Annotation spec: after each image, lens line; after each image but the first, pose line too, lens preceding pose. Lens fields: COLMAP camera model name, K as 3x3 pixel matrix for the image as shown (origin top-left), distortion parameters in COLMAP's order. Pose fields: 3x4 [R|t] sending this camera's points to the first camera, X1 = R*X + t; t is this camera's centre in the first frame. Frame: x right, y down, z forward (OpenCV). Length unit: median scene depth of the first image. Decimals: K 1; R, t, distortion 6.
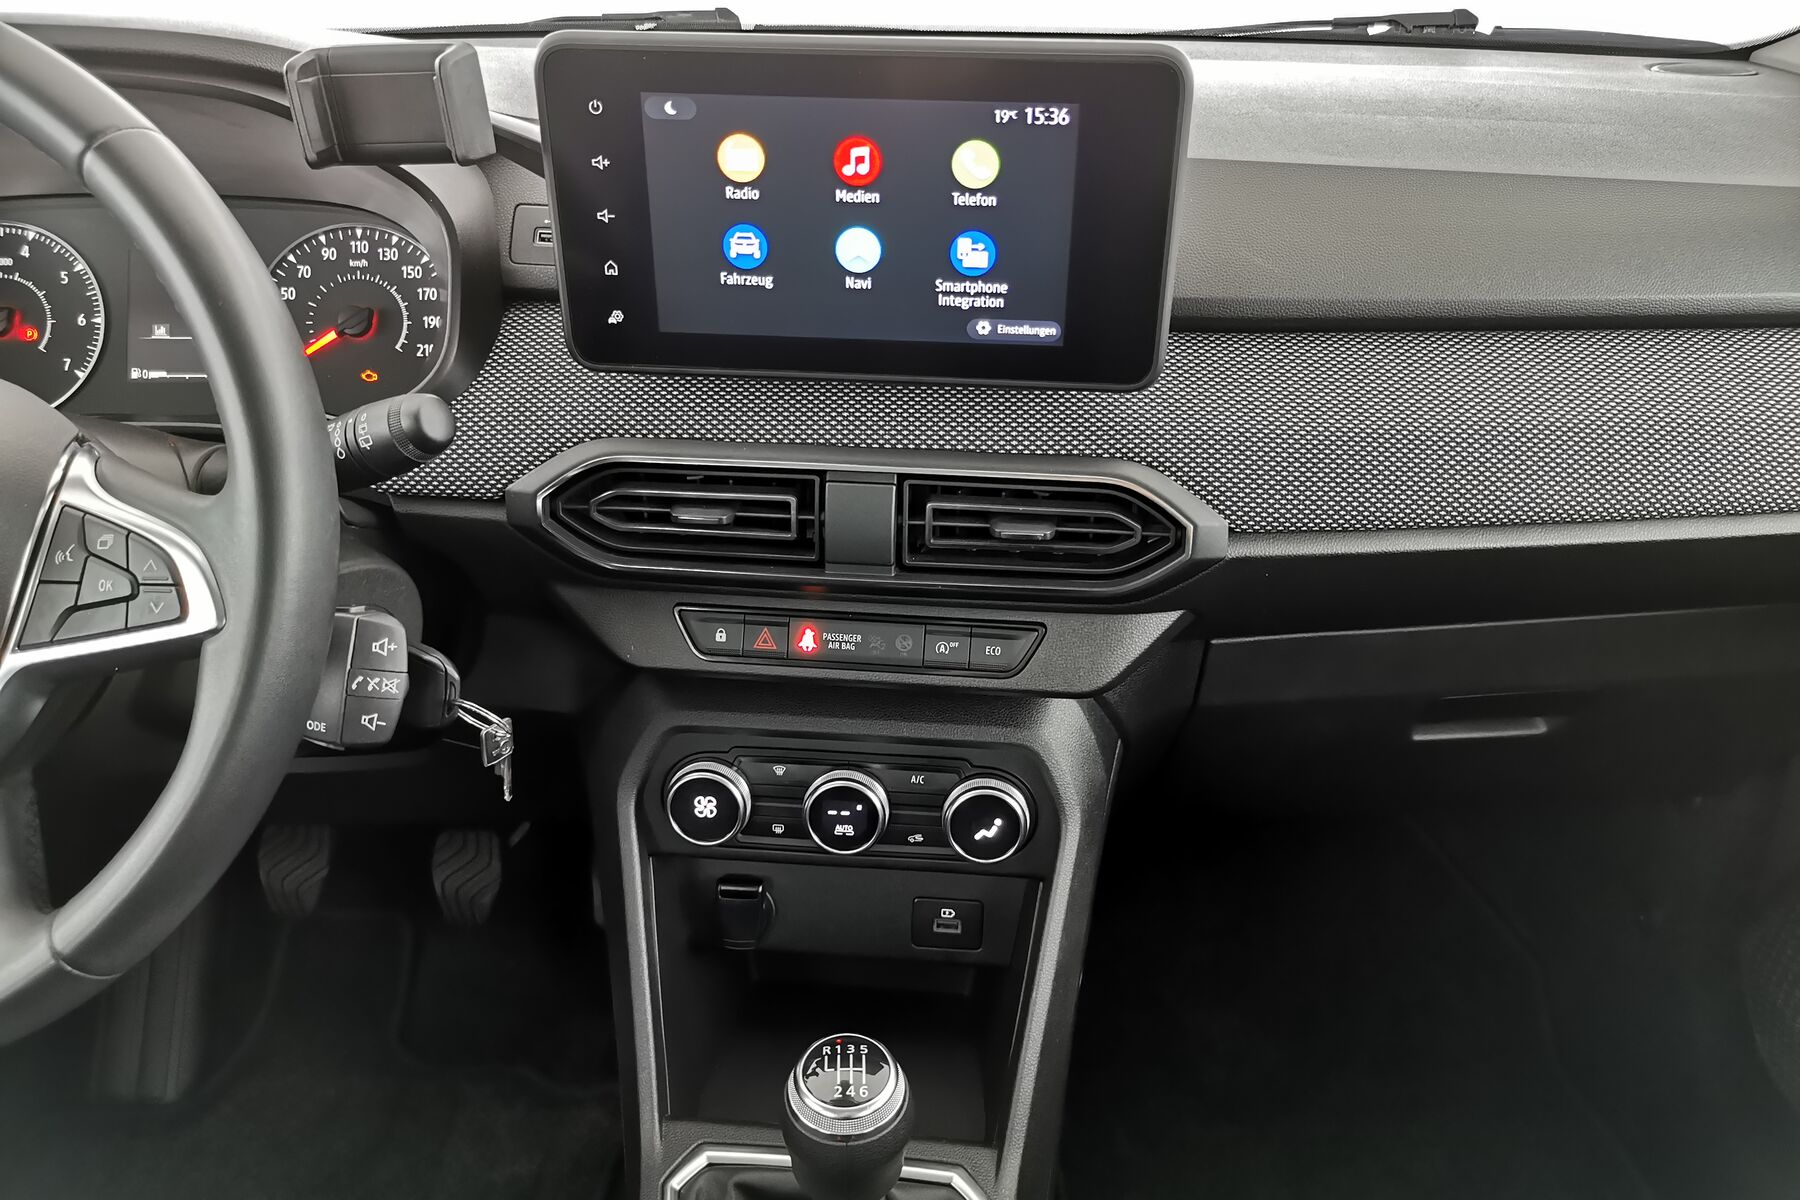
lens RADIAL K [[1395.9, 0, 903.6], [0, 1395.9, 591.4], [0, 0, 1]] dist [0.014121, -0.001596]
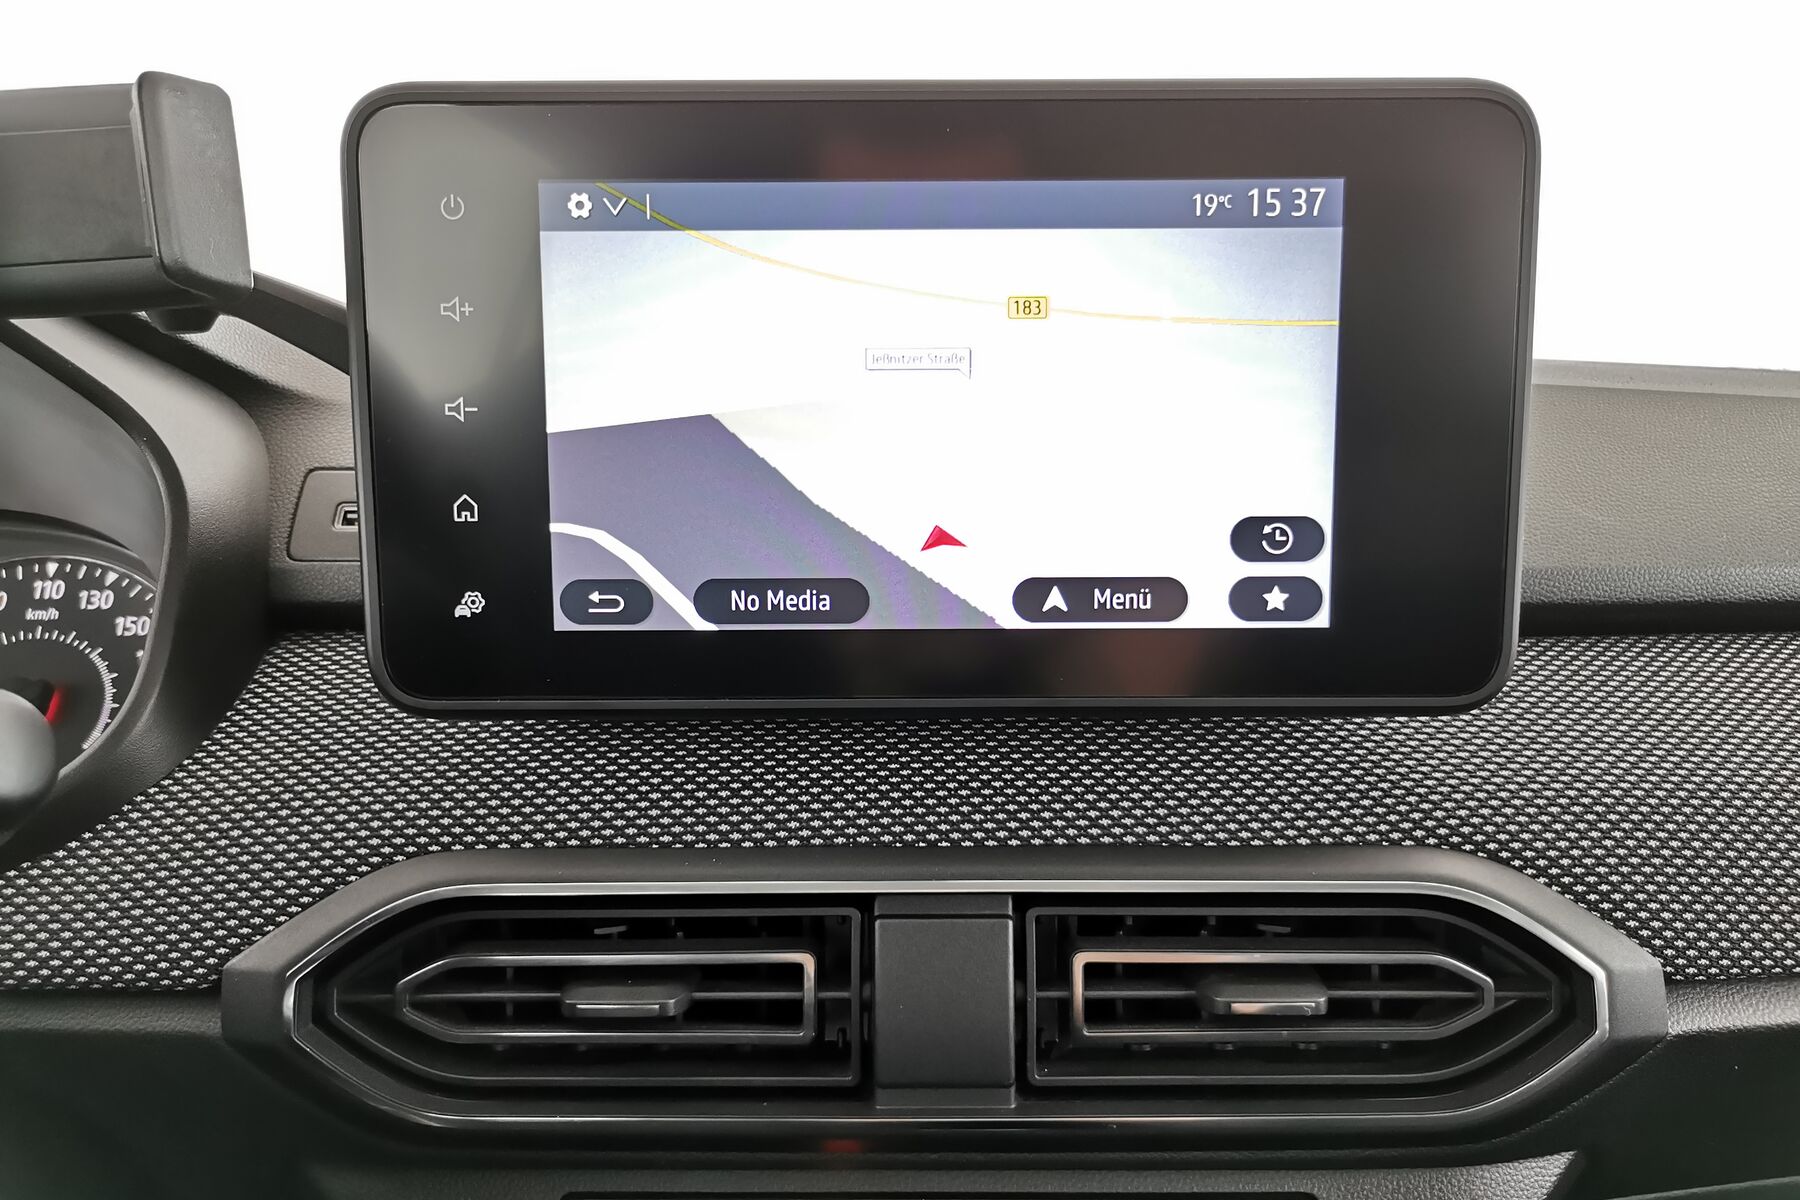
lens RADIAL K [[1384.0, 0, 895.3], [0, 1384.0, 630.7], [0, 0, 1]] dist [0.008167, -0.002179]
pose [[0.995953, -0.024699, 0.086420, -0.086969], [0.053364, 0.936182, -0.347441, -0.001226], [-0.072323, 0.350646, 0.933711, 0.479684]]
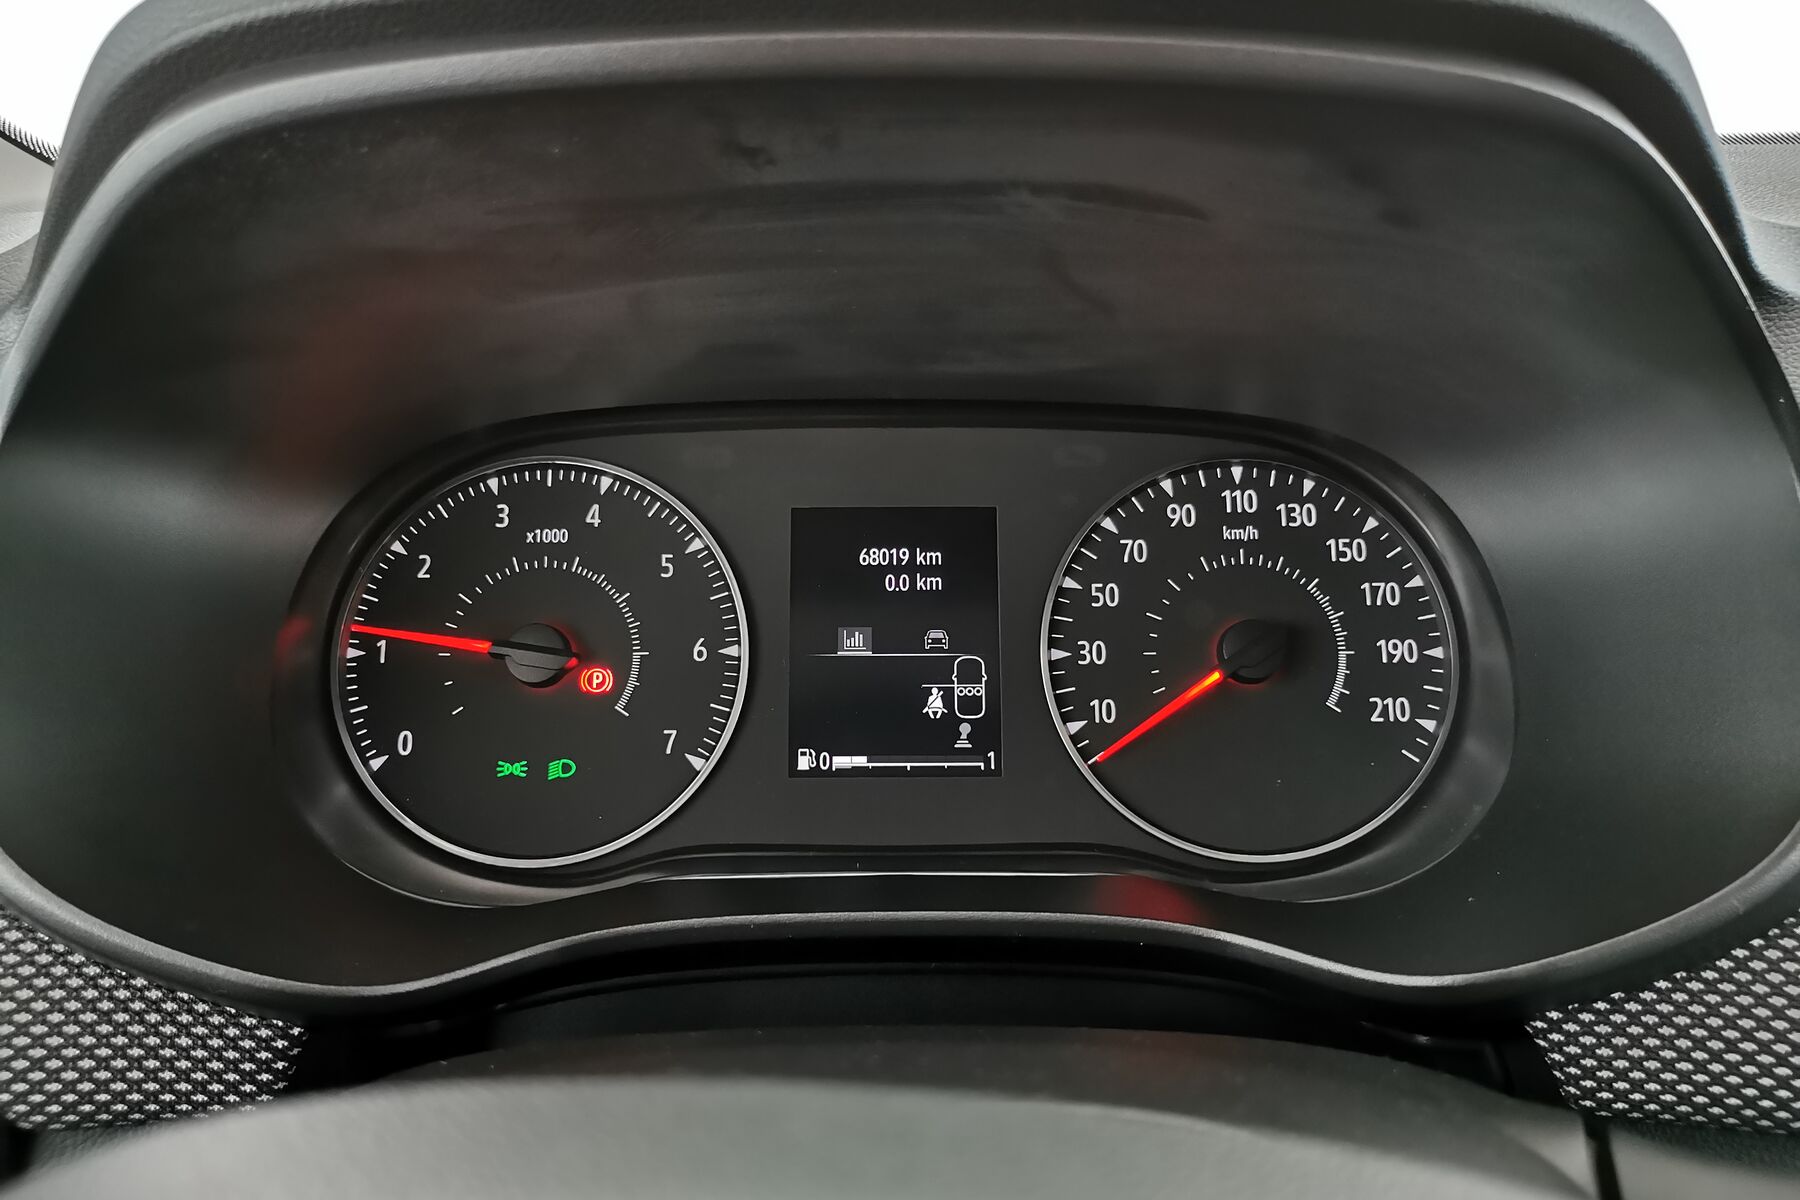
lens RADIAL K [[1395.9, 0, 903.6], [0, 1395.9, 591.4], [0, 0, 1]] dist [0.014121, -0.001596]
pose [[0.999092, -0.001518, -0.042572, -0.558408], [-0.004983, 0.988341, -0.152175, -0.158130], [0.042307, 0.152249, 0.987436, 0.582656]]
